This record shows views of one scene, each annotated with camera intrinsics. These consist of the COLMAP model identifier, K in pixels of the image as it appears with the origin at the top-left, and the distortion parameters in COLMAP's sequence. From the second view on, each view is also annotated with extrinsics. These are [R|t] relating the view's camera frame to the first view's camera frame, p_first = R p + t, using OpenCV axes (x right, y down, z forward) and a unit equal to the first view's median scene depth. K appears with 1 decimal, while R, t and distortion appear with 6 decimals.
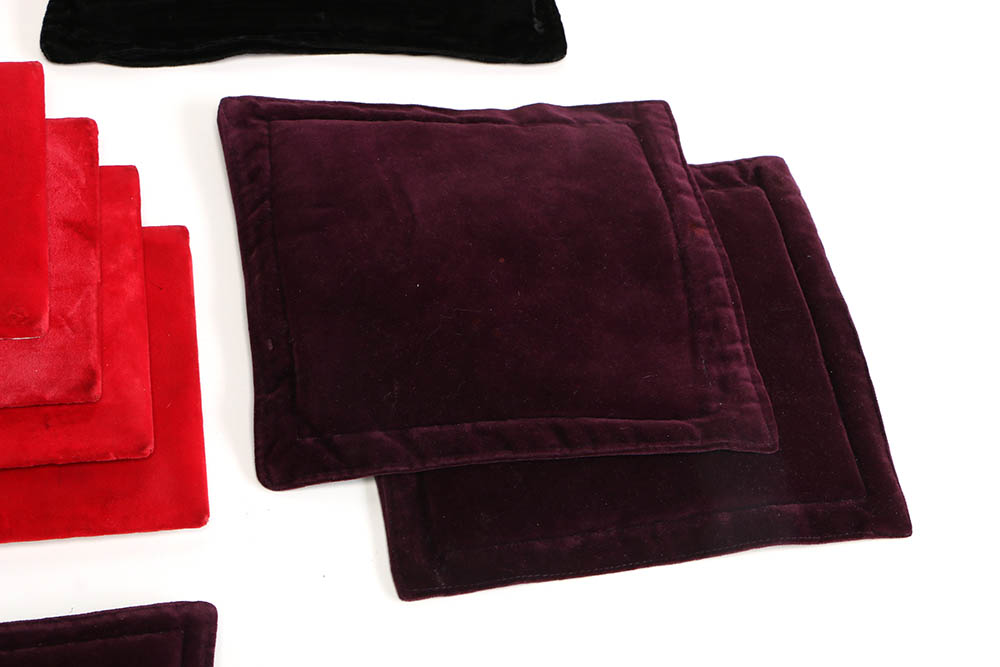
lens RADIAL K [[1688.8, 0, 500.0], [0, 1688.8, 333.5], [0, 0, 1]] dist [0.021660, 0.937141]
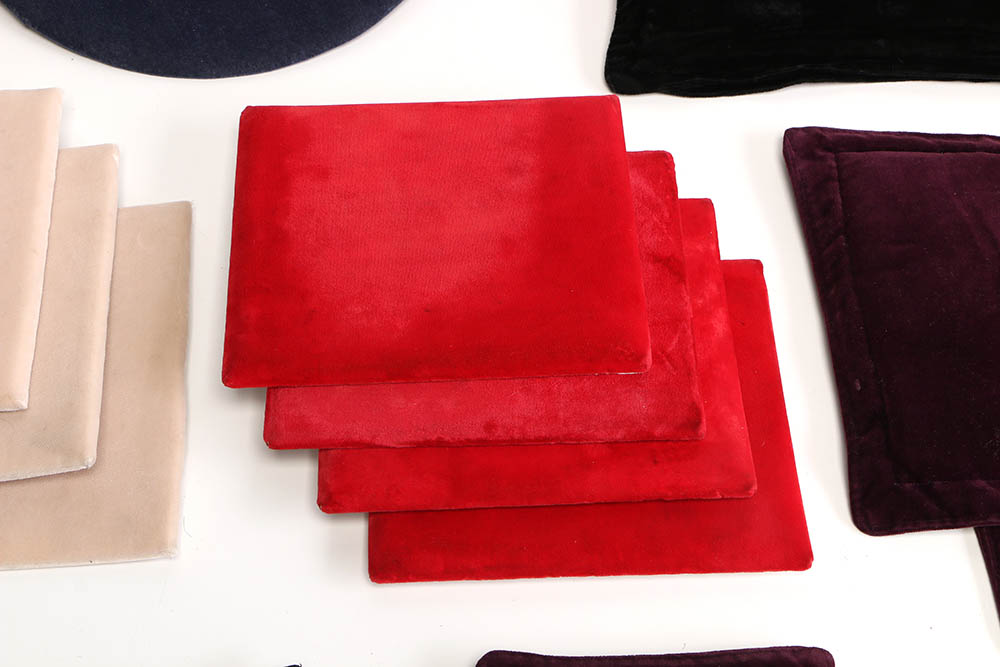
lens RADIAL K [[1688.8, 0, 500.0], [0, 1688.8, 333.5], [0, 0, 1]] dist [0.021660, 0.937141]
pose [[0.986932, 0.030138, -0.158297, -0.181402], [-0.028212, 0.999498, 0.014395, -0.030783], [0.158651, -0.009741, 0.987287, -0.009134]]
